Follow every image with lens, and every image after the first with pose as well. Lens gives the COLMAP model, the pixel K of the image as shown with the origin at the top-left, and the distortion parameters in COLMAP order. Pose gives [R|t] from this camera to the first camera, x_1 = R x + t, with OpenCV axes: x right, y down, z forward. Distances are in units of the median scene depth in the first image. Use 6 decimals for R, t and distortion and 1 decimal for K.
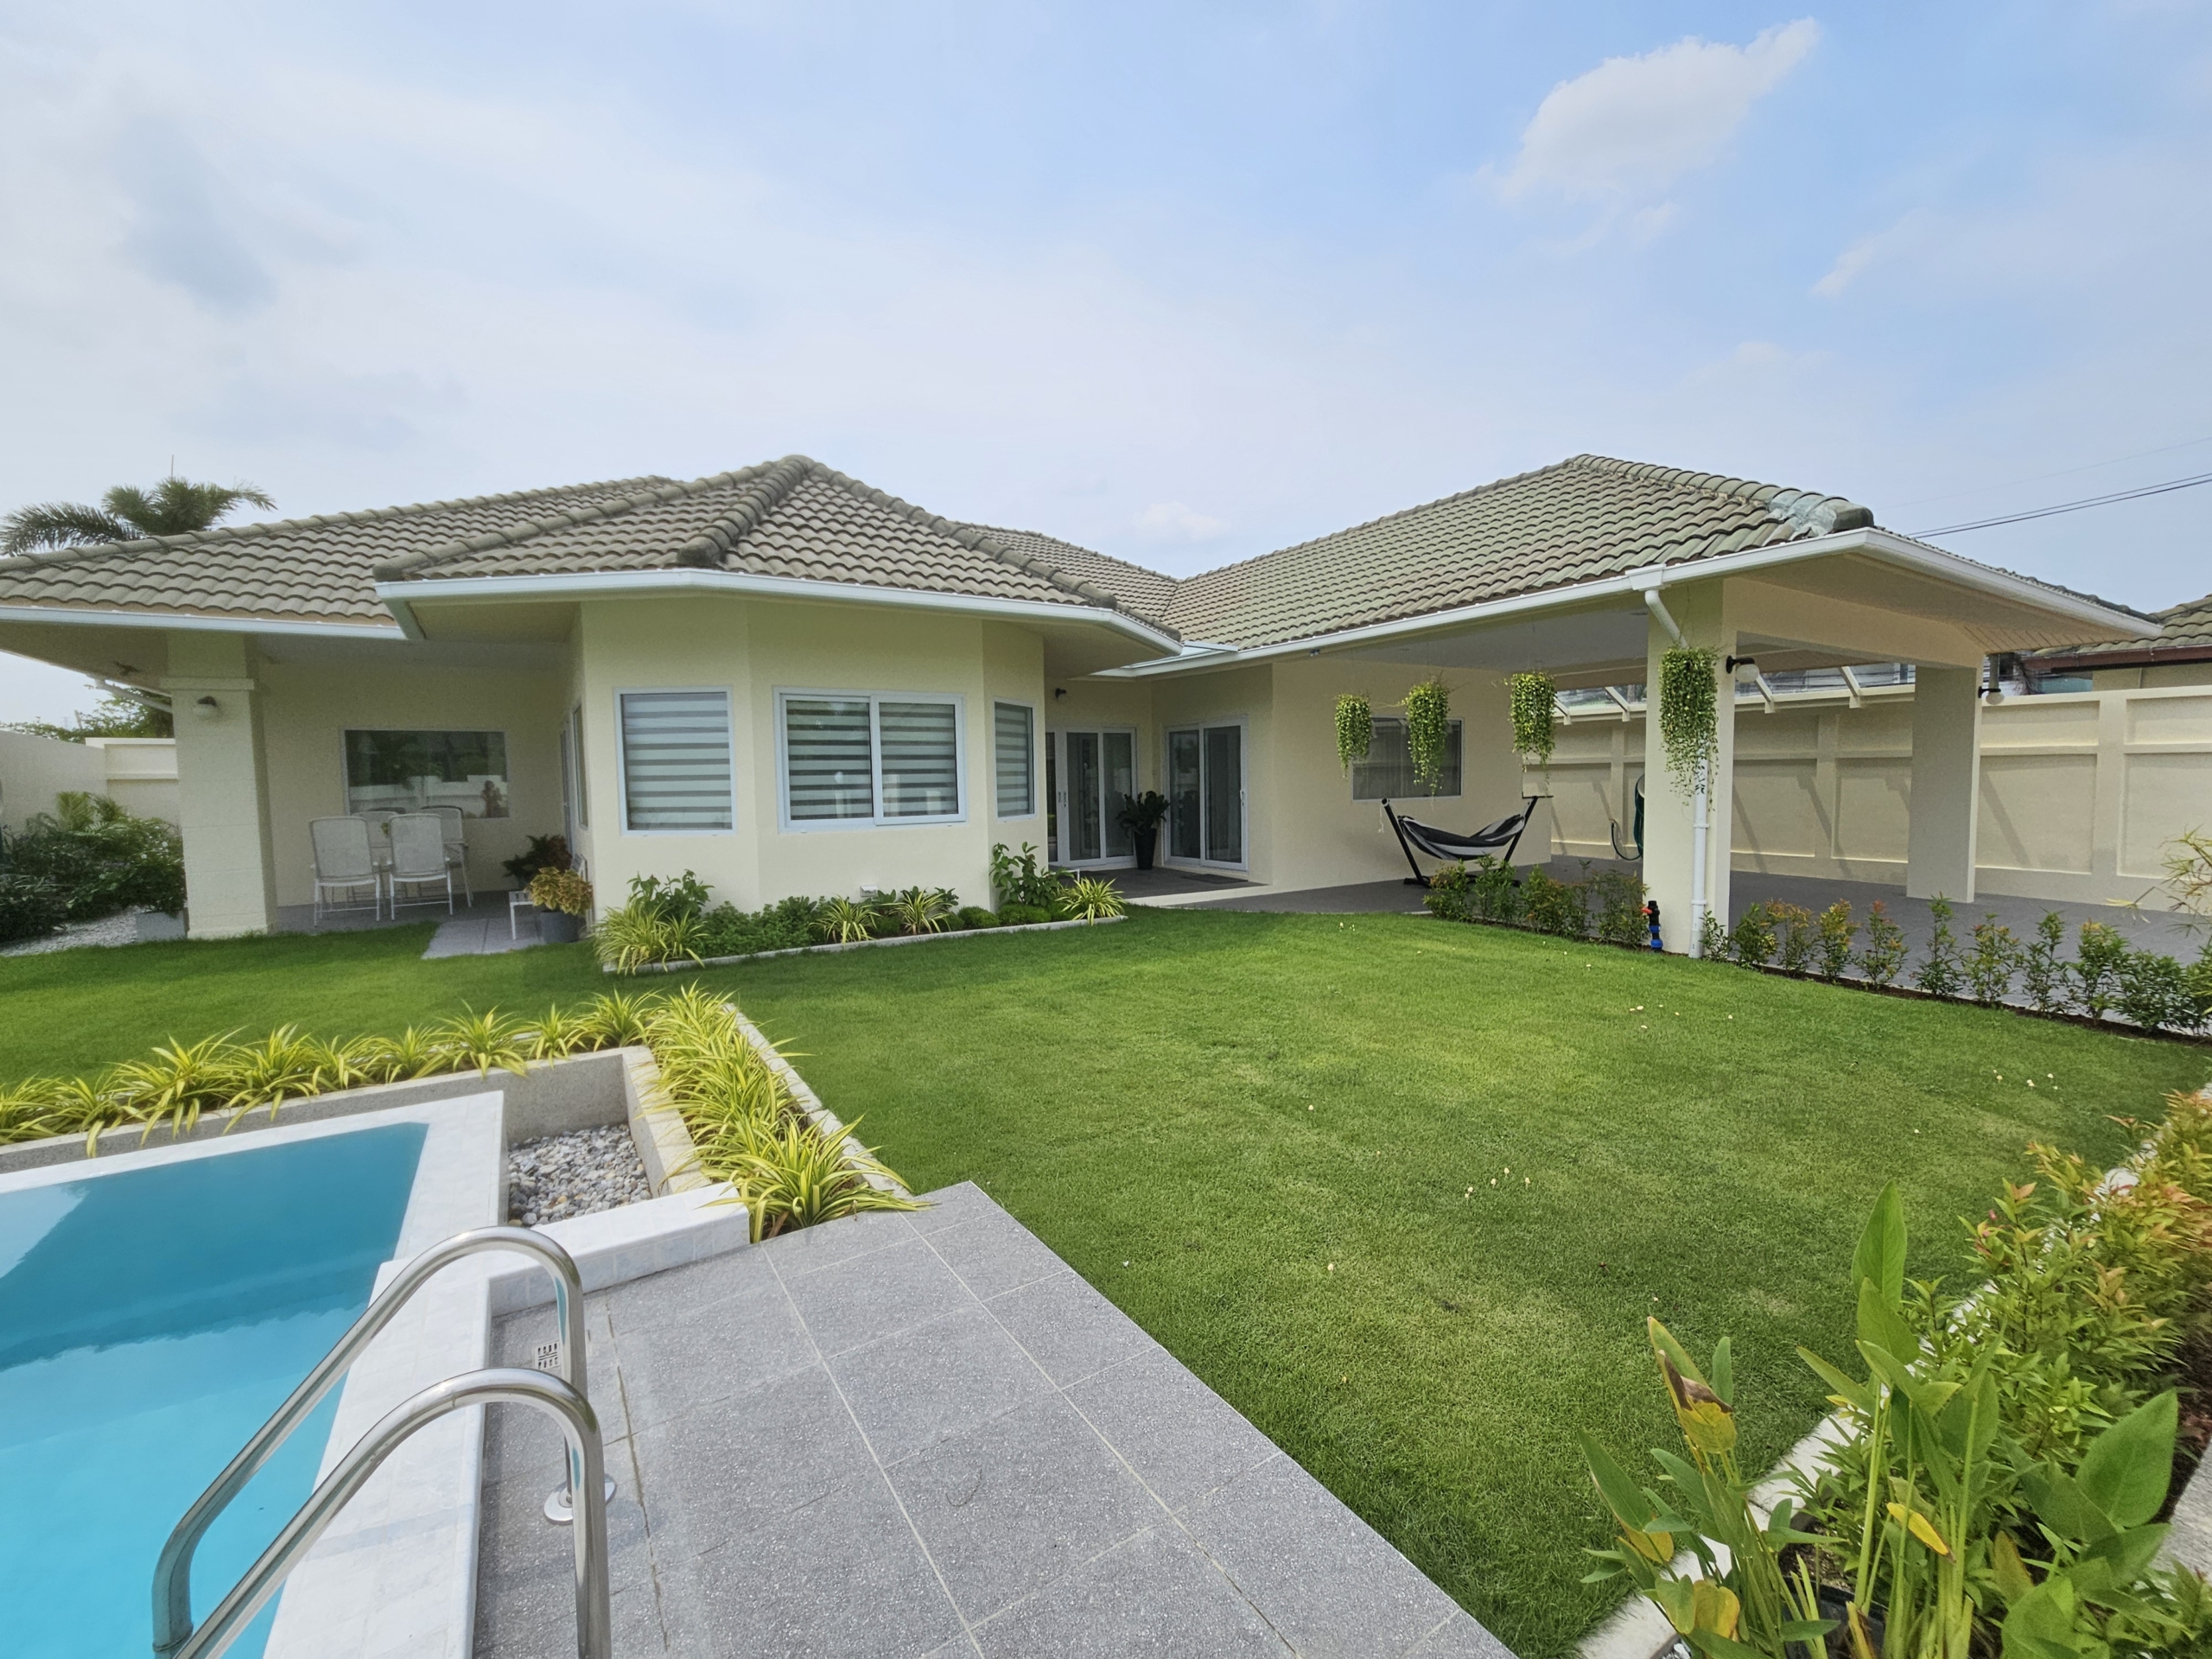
lens RADIAL K [[909.2, 0, 1106.8], [0, 909.2, 835.8], [0, 0, 1]] dist [-0.000767, -0.001392]
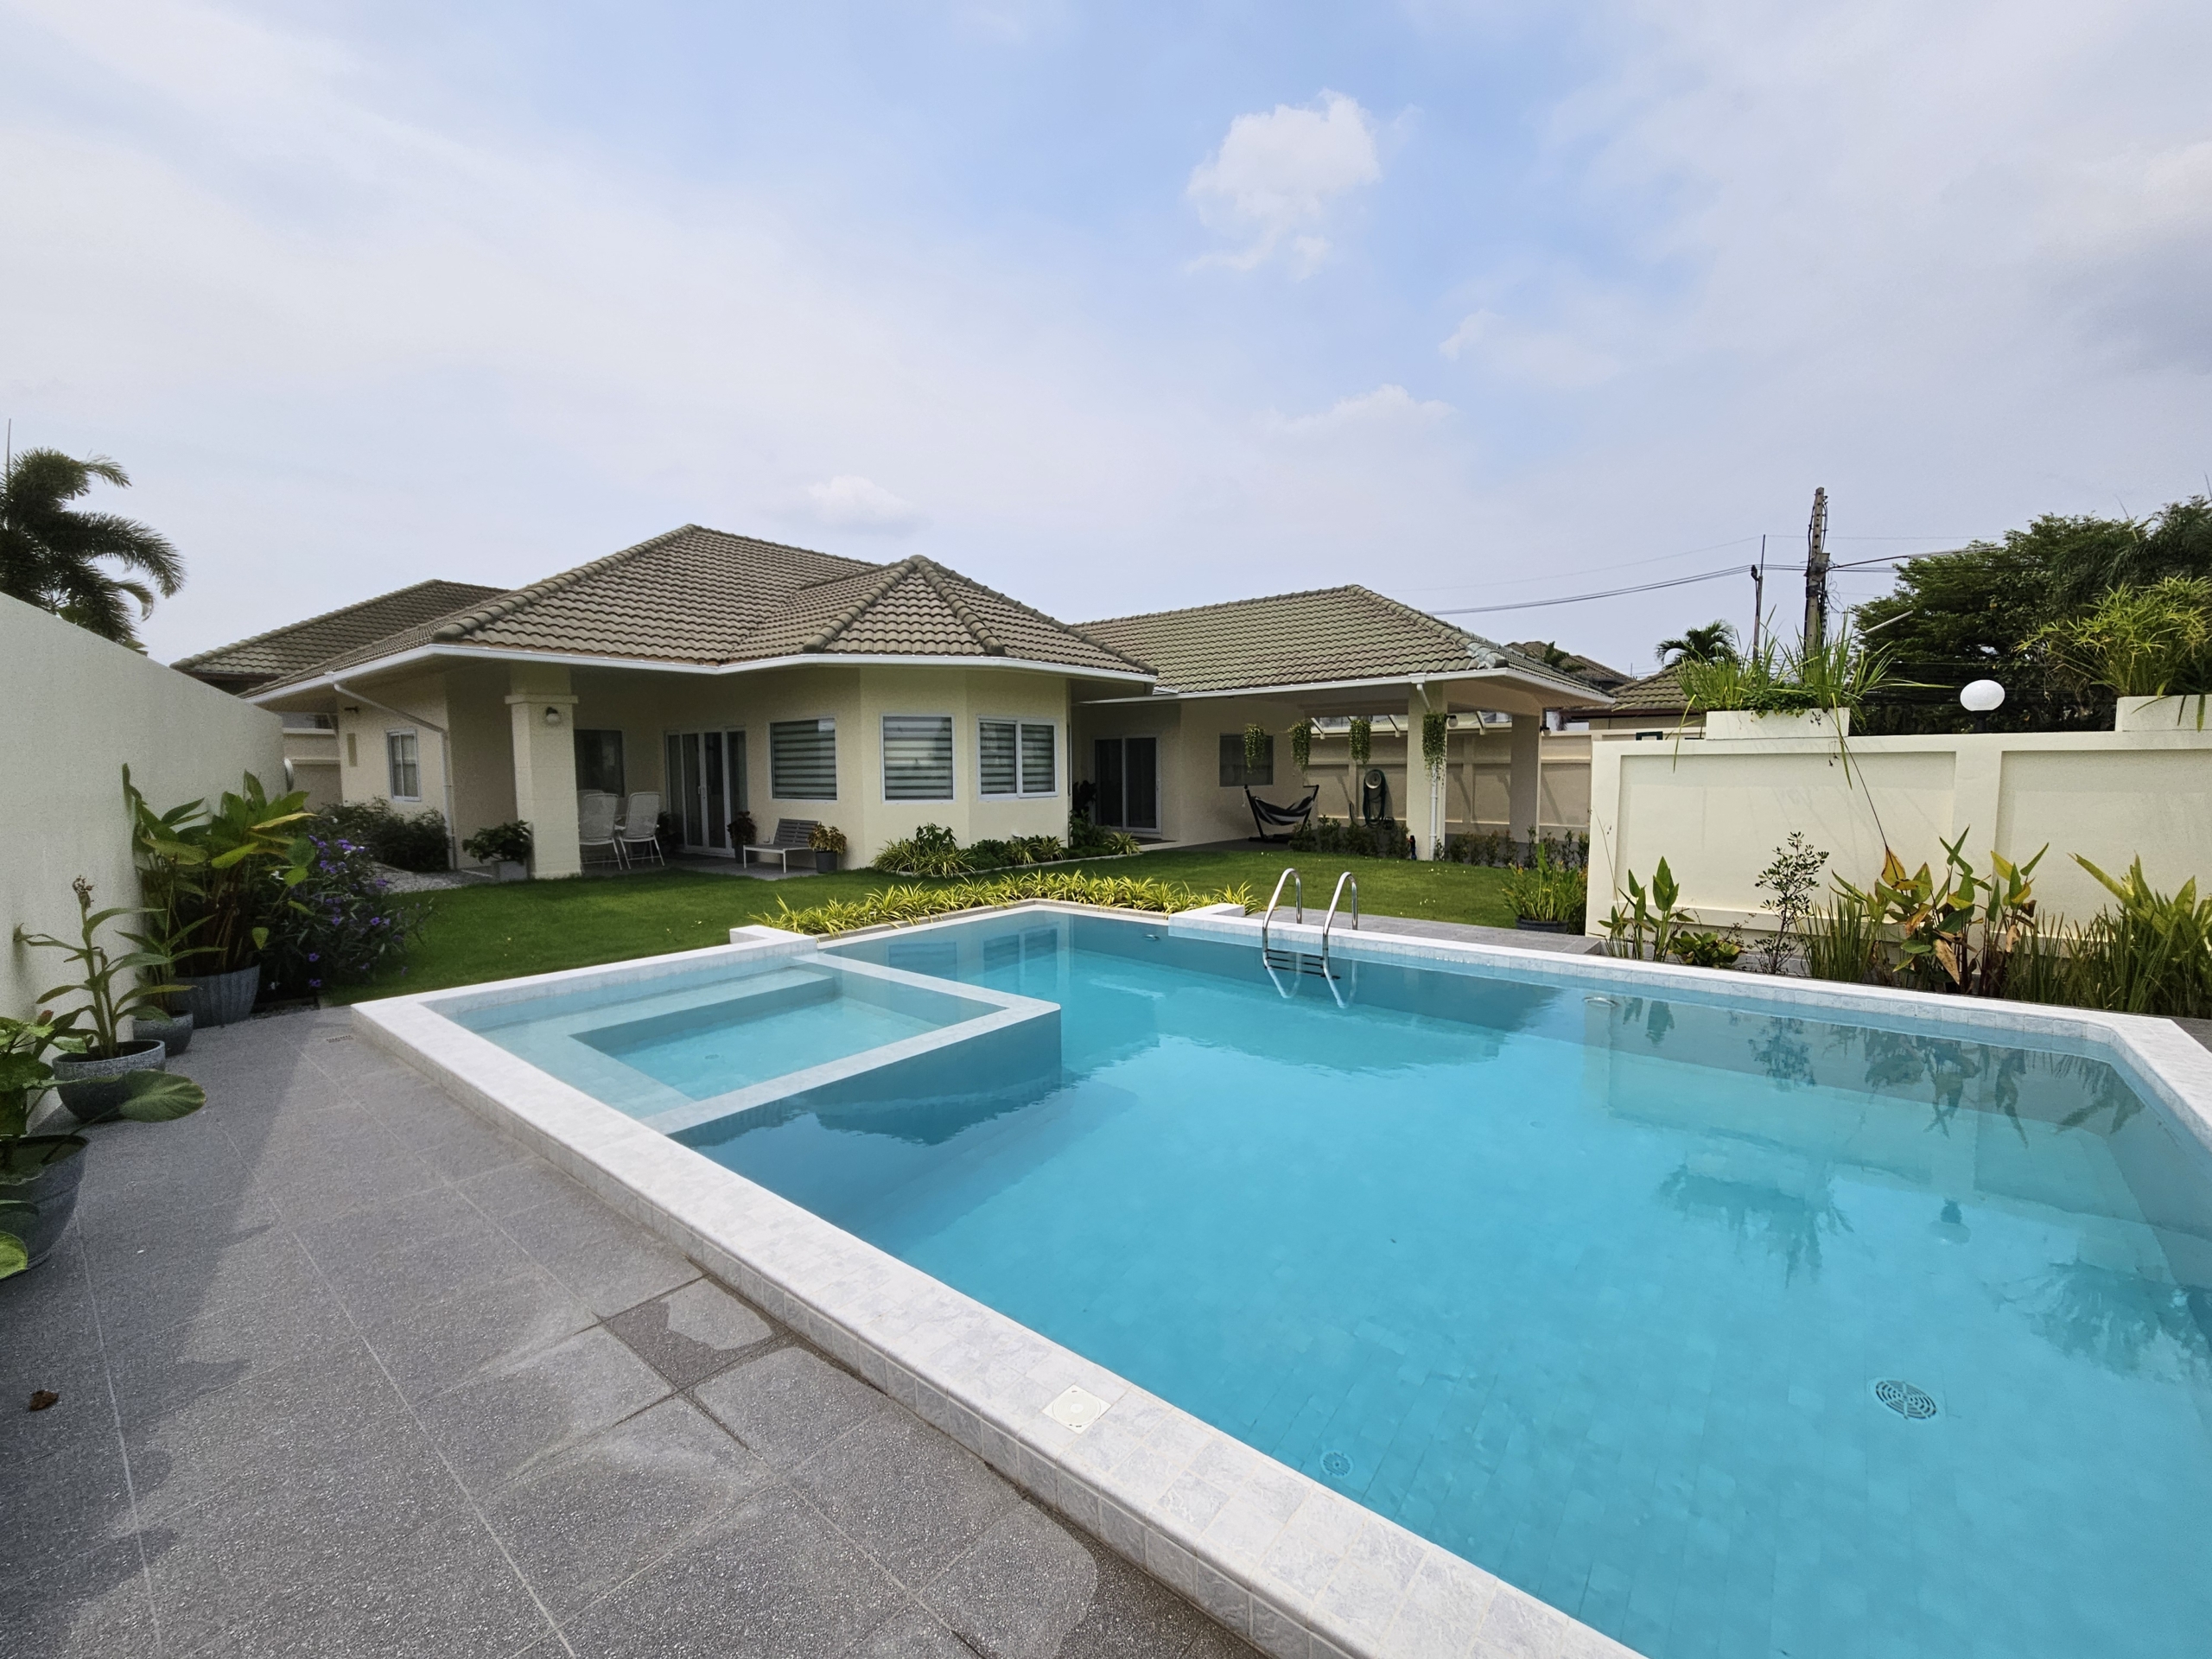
lens RADIAL K [[909.2, 0, 1105.0], [0, 909.2, 835.7], [0, 0, 1]] dist [-0.000767, -0.001392]
pose [[0.947281, -0.014291, 0.320085, -0.481596], [0.013154, 0.999897, 0.005714, 0.038405], [-0.320134, -0.001202, 0.947372, -0.477898]]
